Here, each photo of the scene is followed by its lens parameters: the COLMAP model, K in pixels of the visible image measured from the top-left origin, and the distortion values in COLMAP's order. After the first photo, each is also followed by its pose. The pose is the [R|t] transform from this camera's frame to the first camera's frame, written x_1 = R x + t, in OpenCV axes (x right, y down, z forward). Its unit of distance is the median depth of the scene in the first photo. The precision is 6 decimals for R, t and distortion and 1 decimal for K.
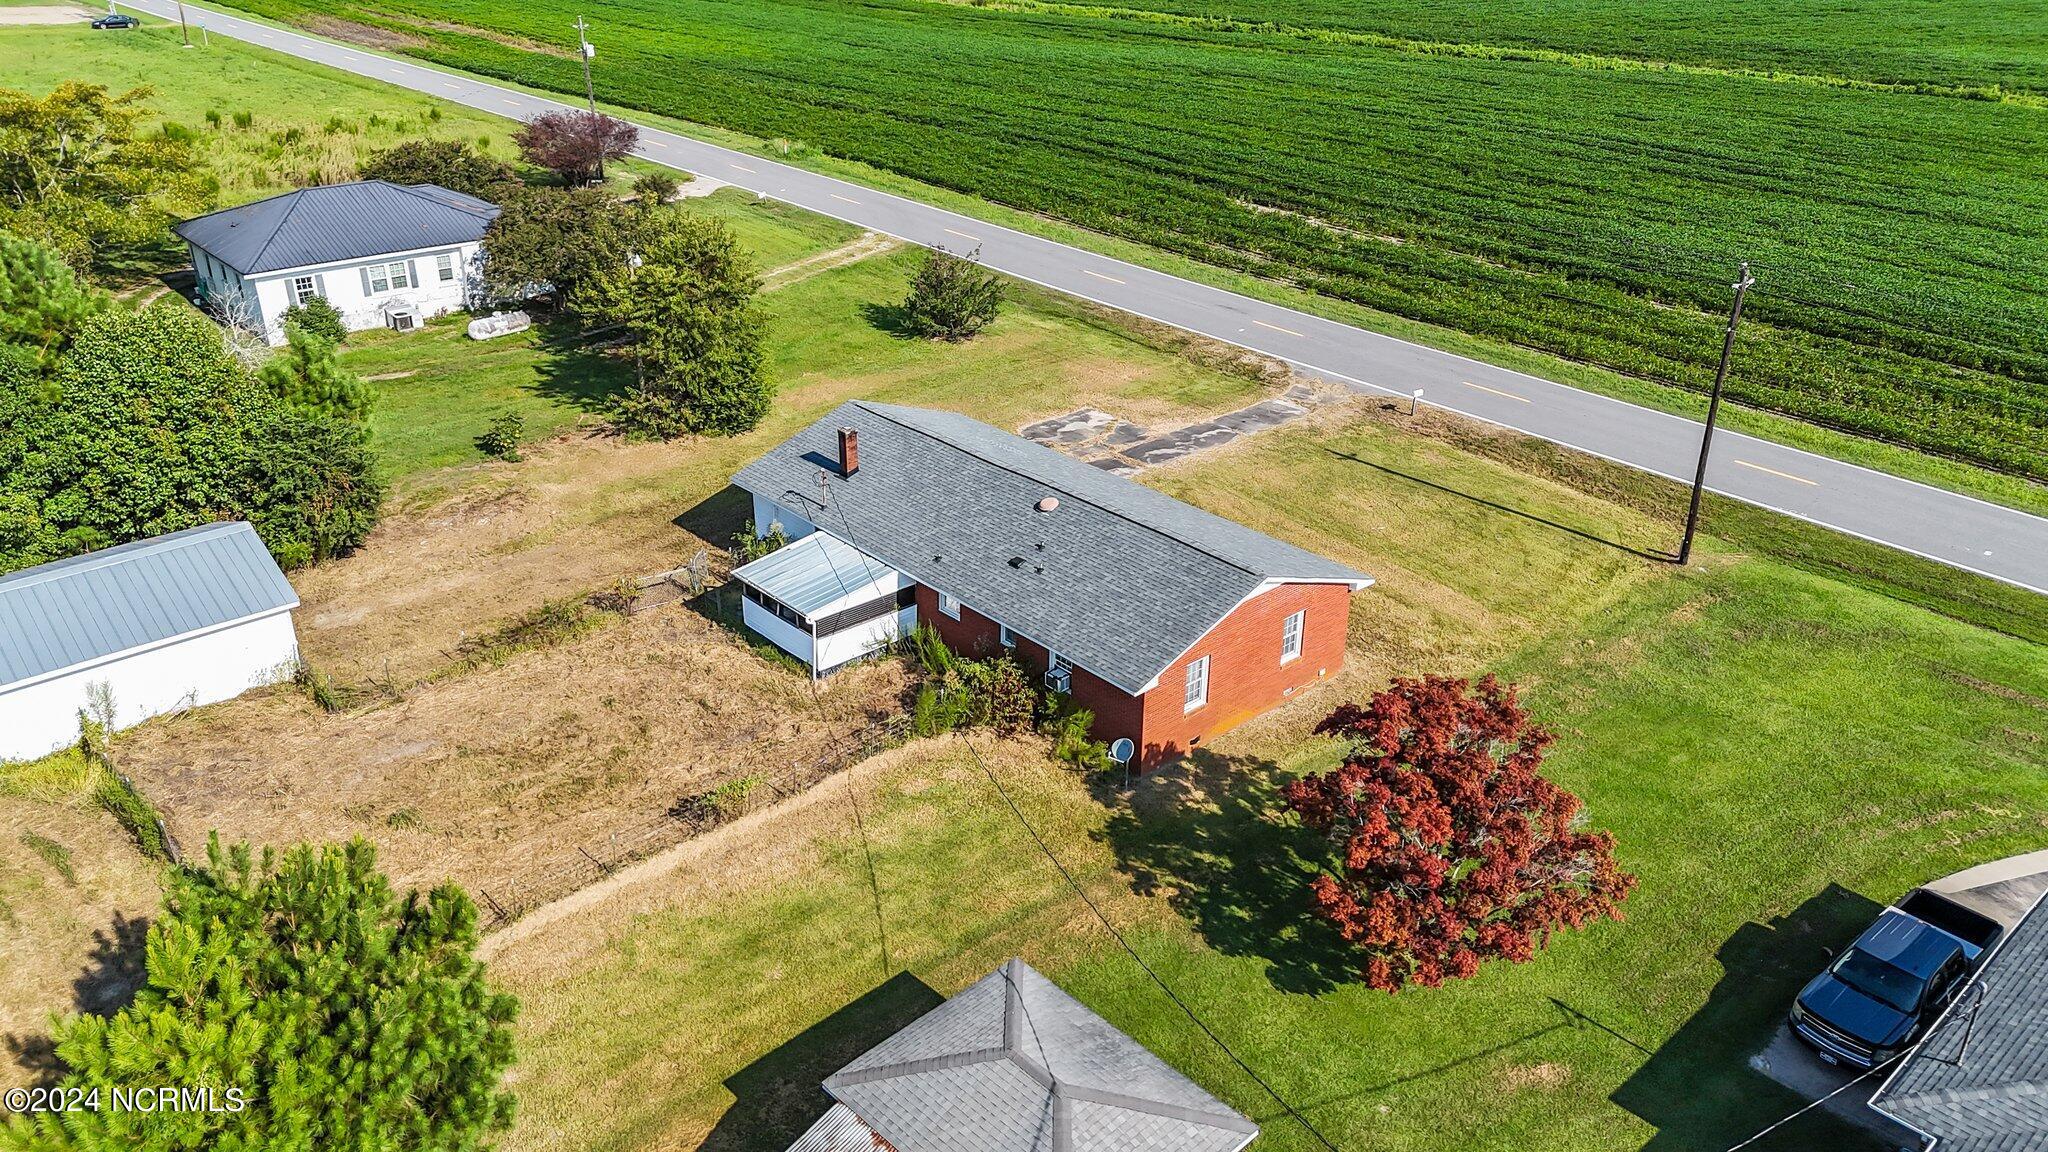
lens RADIAL K [[1496.0, 0, 1024.0], [0, 1496.0, 576.0], [0, 0, 1]] dist [0.071461, -0.075677]
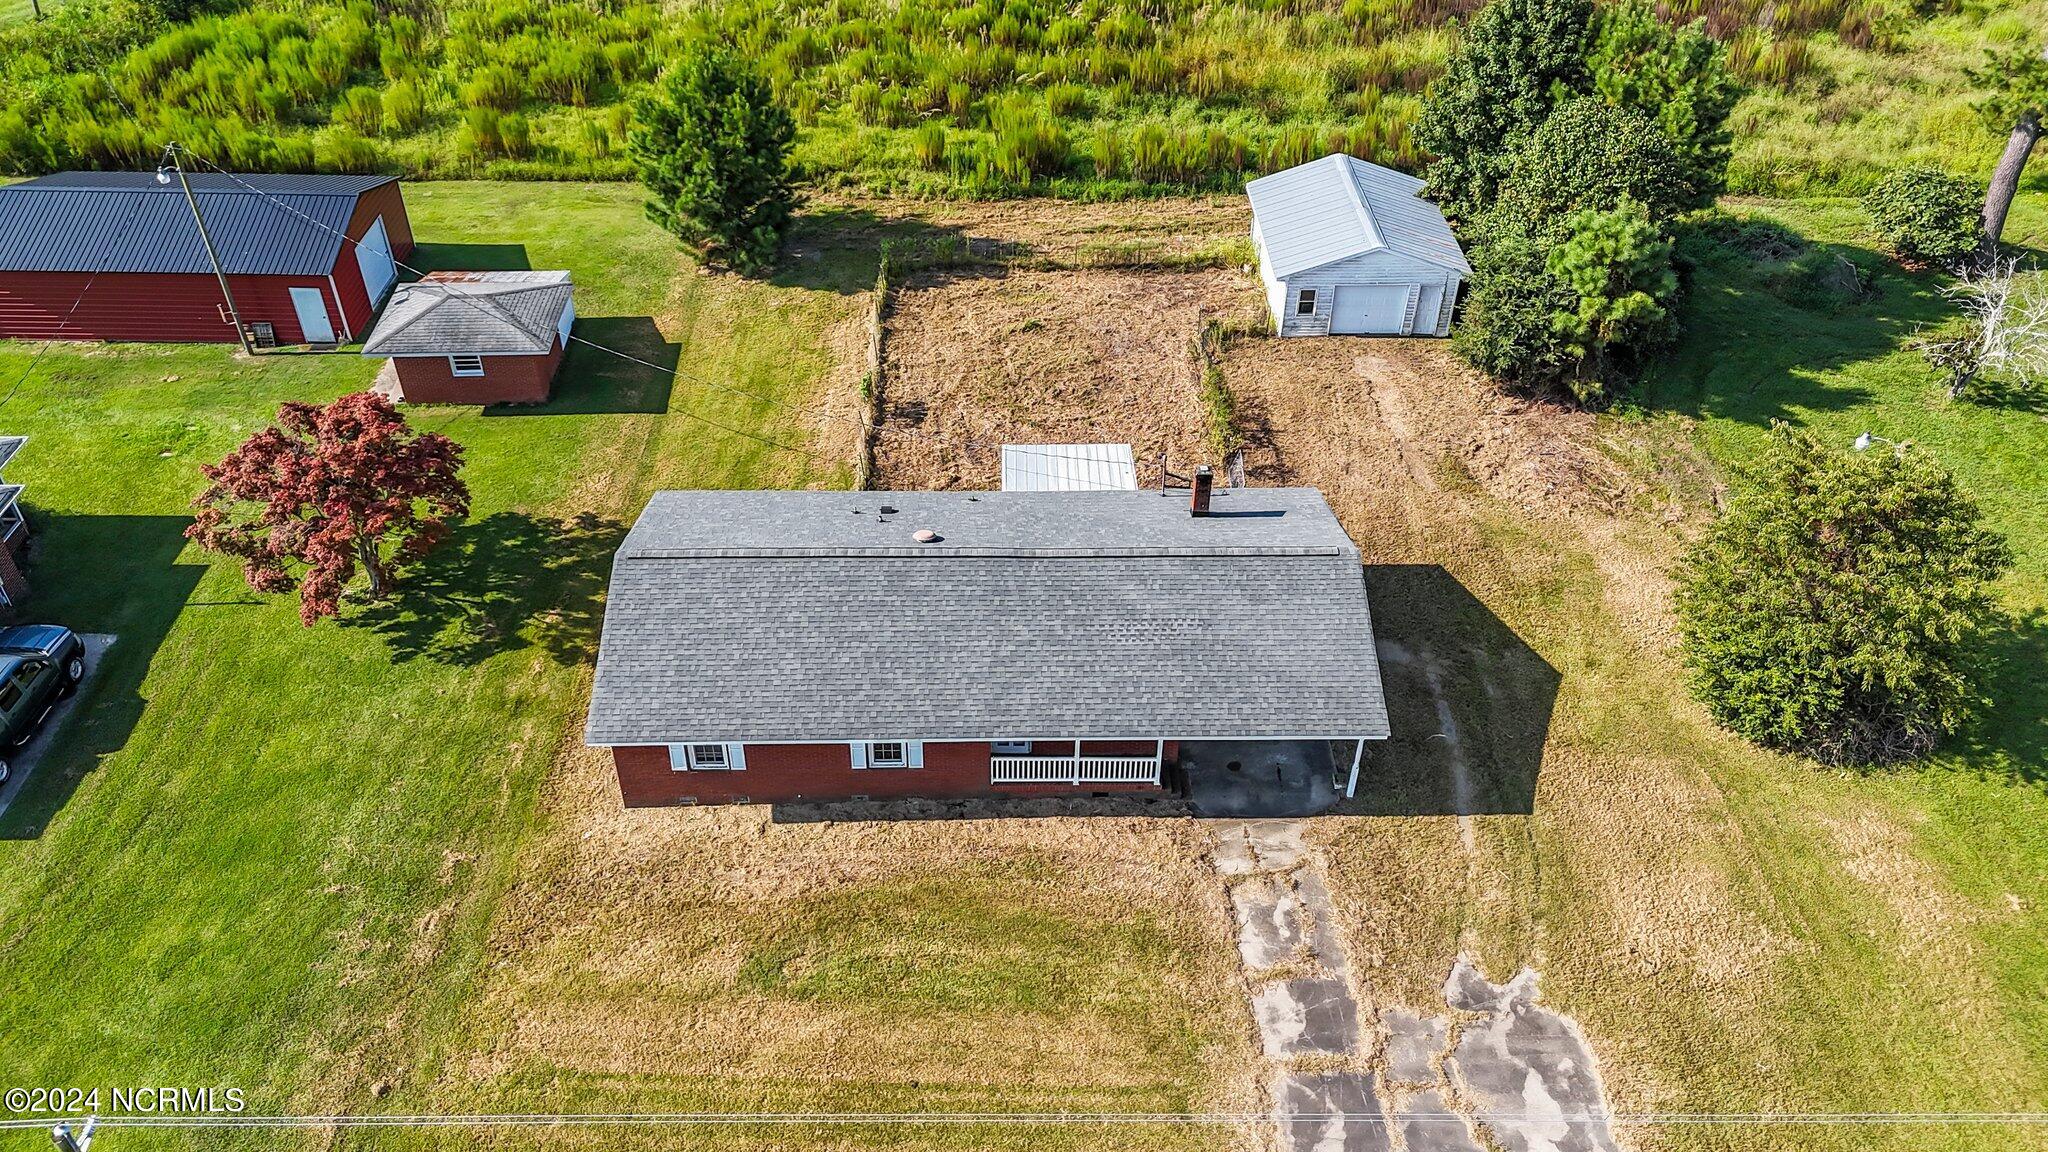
lens RADIAL K [[1516.2, 0, 1038.8], [0, 1516.2, 575.8], [0, 0, 1]] dist [0.067960, -0.082039]
pose [[-0.648144, 0.464372, -0.603546, 0.405874], [-0.350117, 0.522109, 0.777702, -0.586791], [0.676260, 0.715375, -0.175817, 0.958732]]
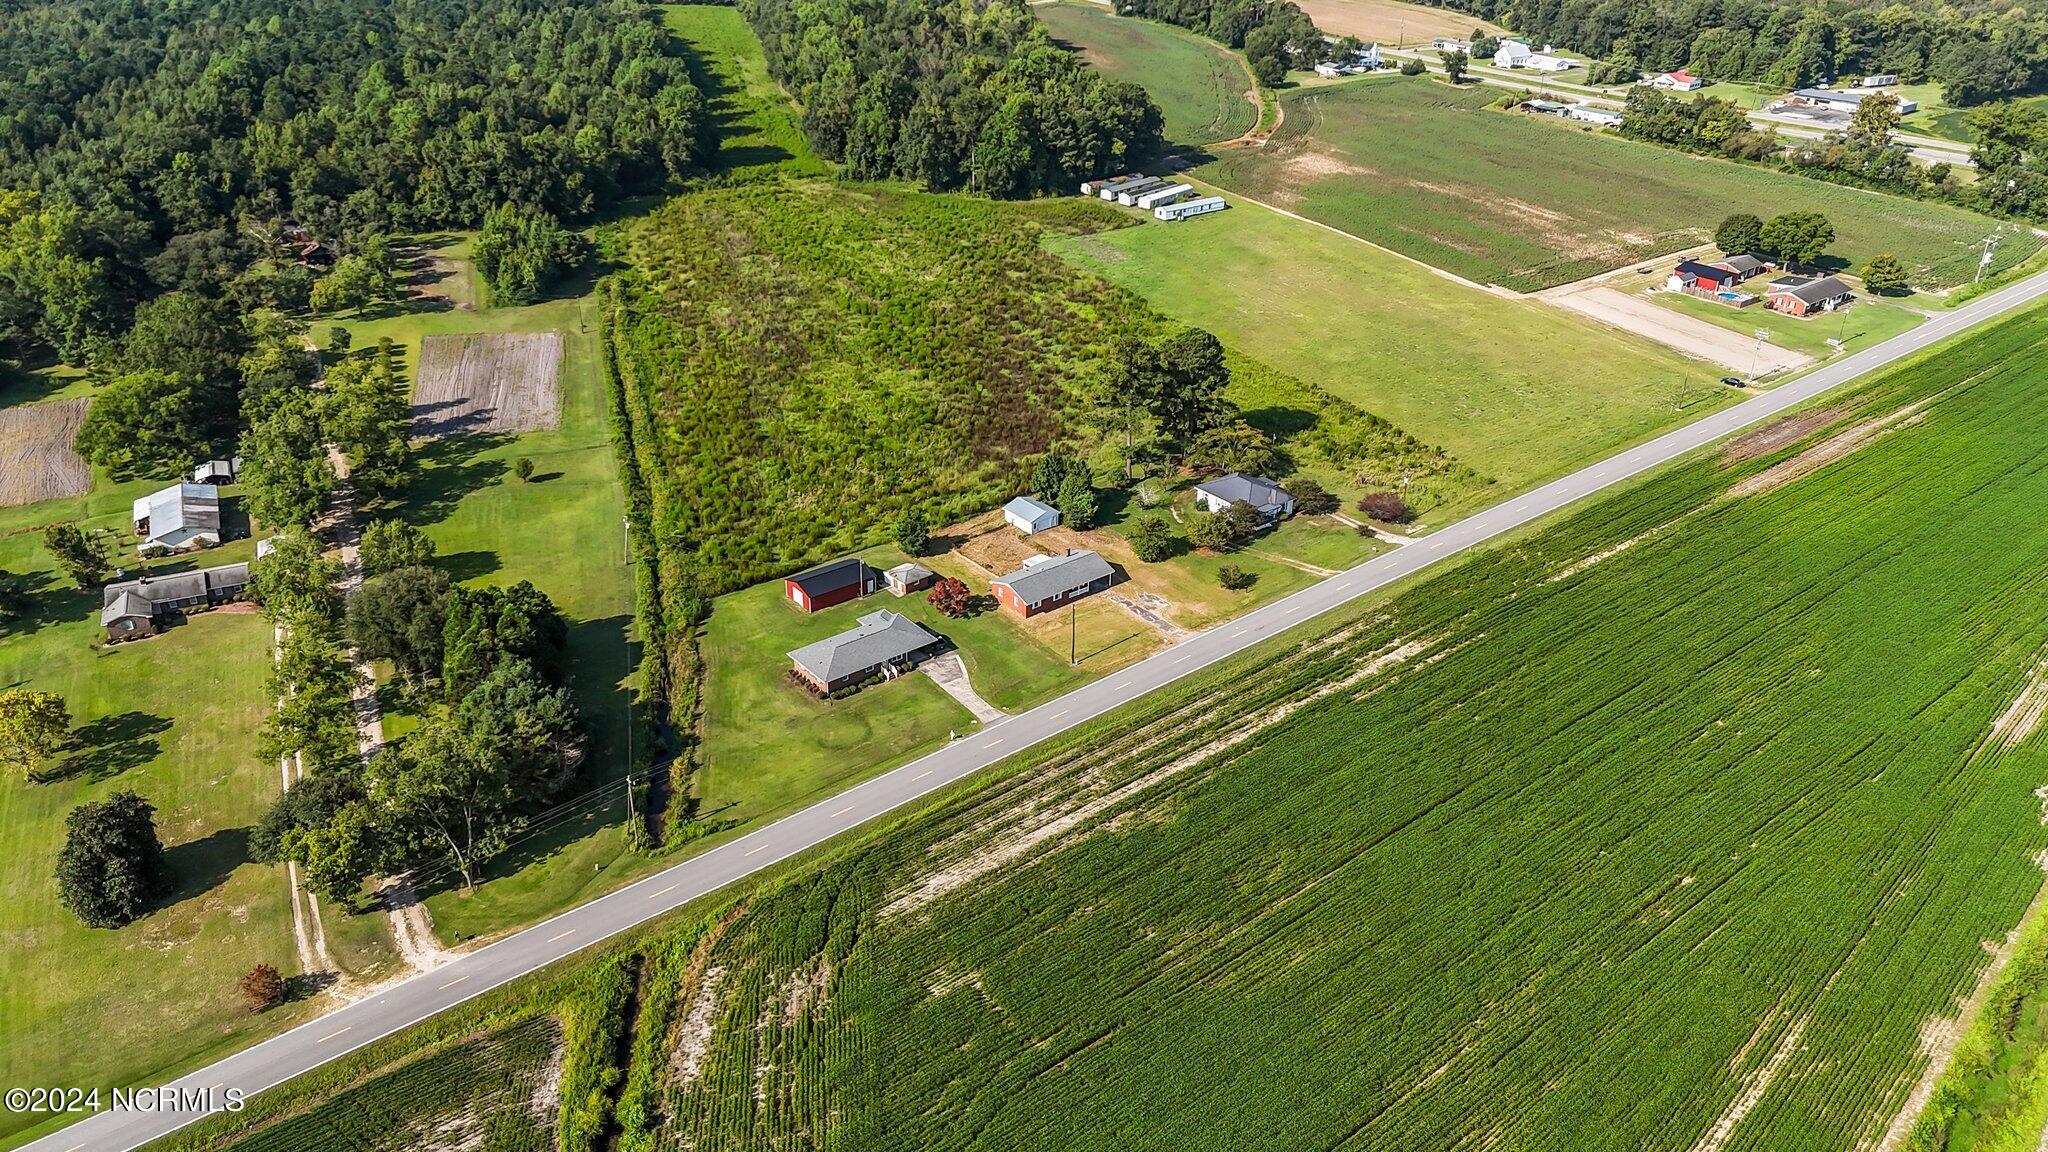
lens RADIAL K [[1496.0, 0, 1024.0], [0, 1496.0, 576.0], [0, 0, 1]] dist [0.071461, -0.075677]
pose [[-0.052470, 0.461881, -0.885389, 3.877895], [-0.447026, 0.781954, 0.434414, -1.890675], [0.892981, 0.418586, 0.165444, 0.031192]]
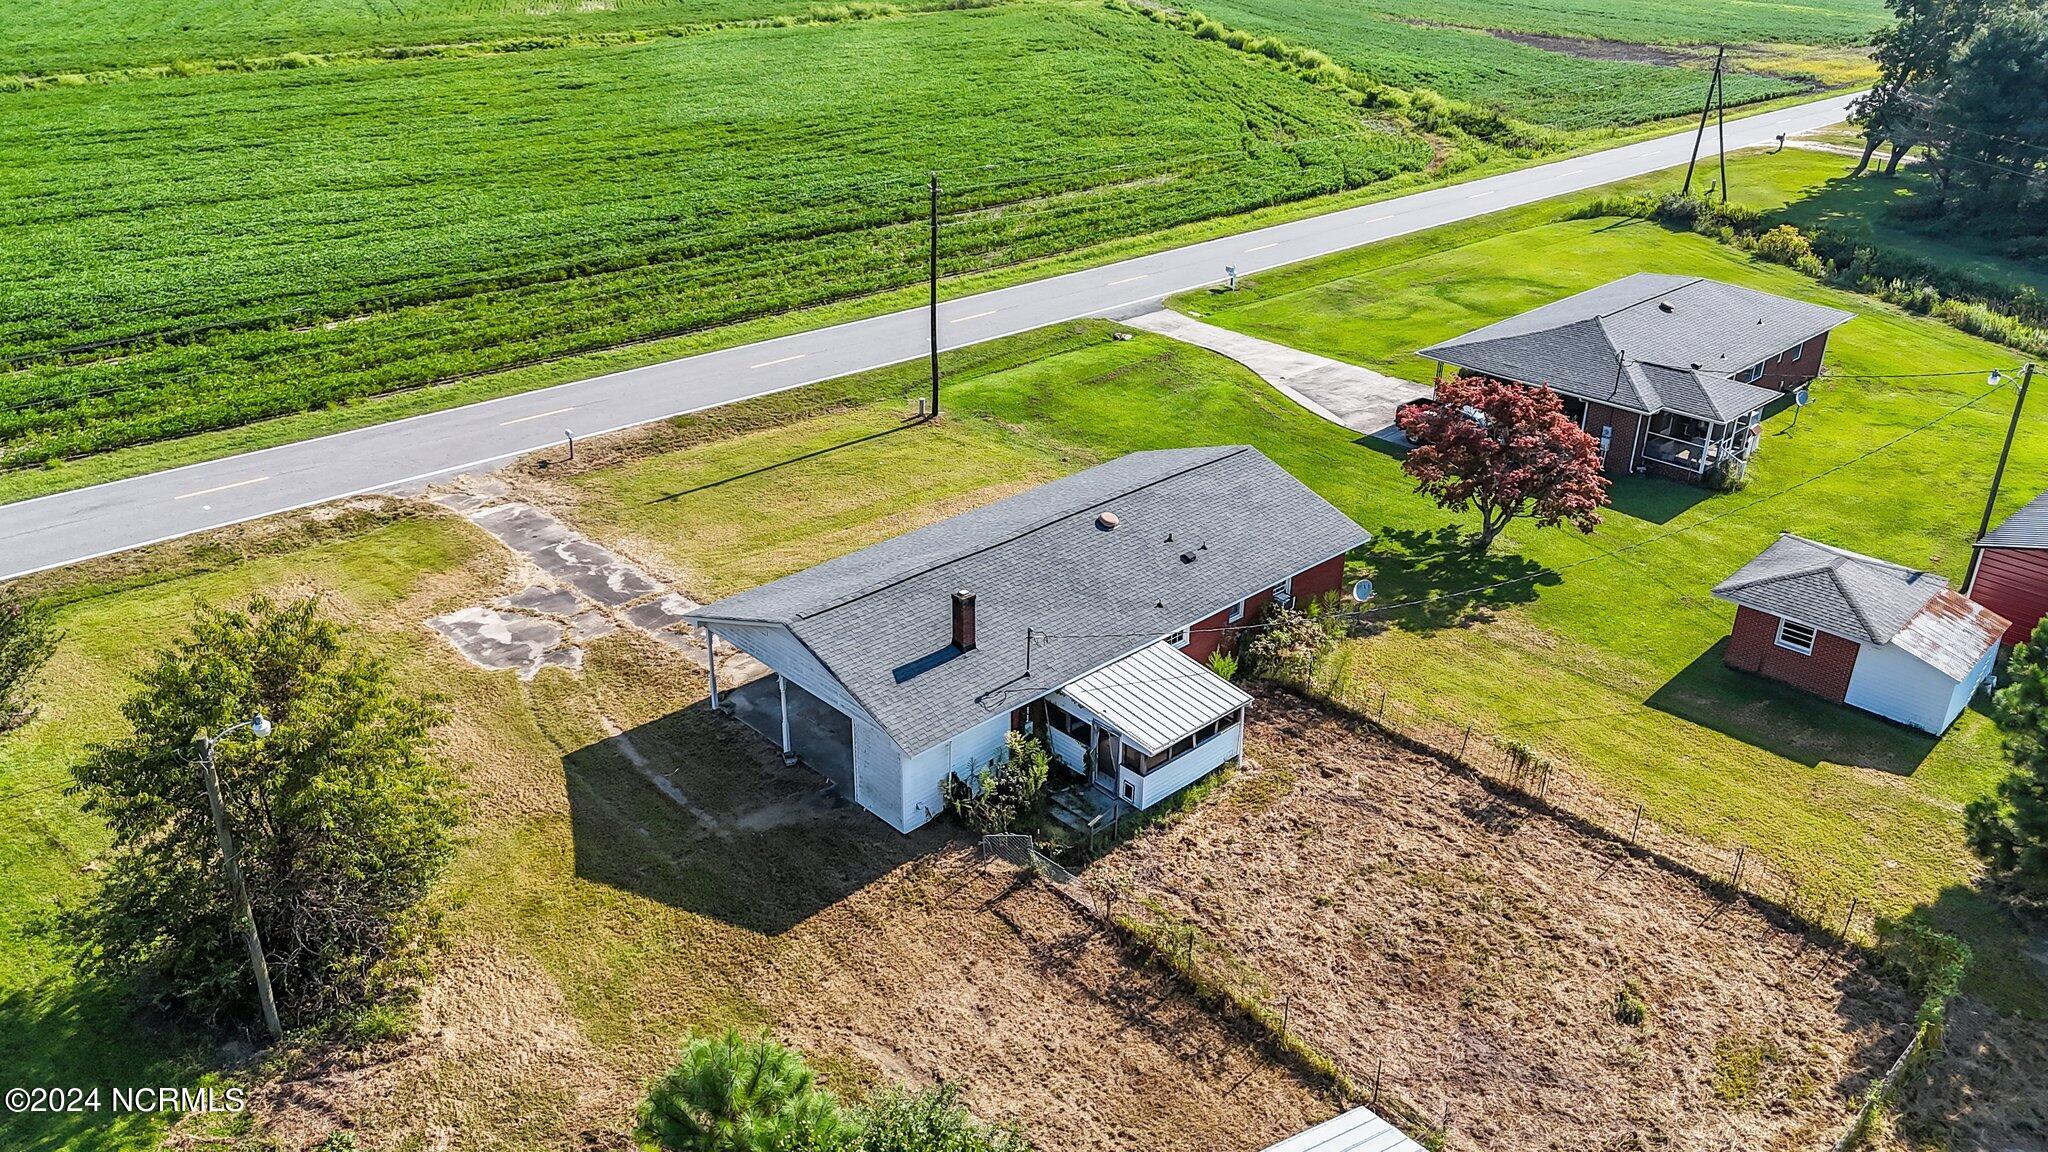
lens RADIAL K [[1496.0, 0, 1024.0], [0, 1496.0, 576.0], [0, 0, 1]] dist [0.071461, -0.075677]
pose [[-0.025820, -0.442098, 0.896595, -0.703964], [0.426124, 0.806461, 0.409926, -0.355163], [-0.904296, 0.392645, 0.167566, 0.708582]]
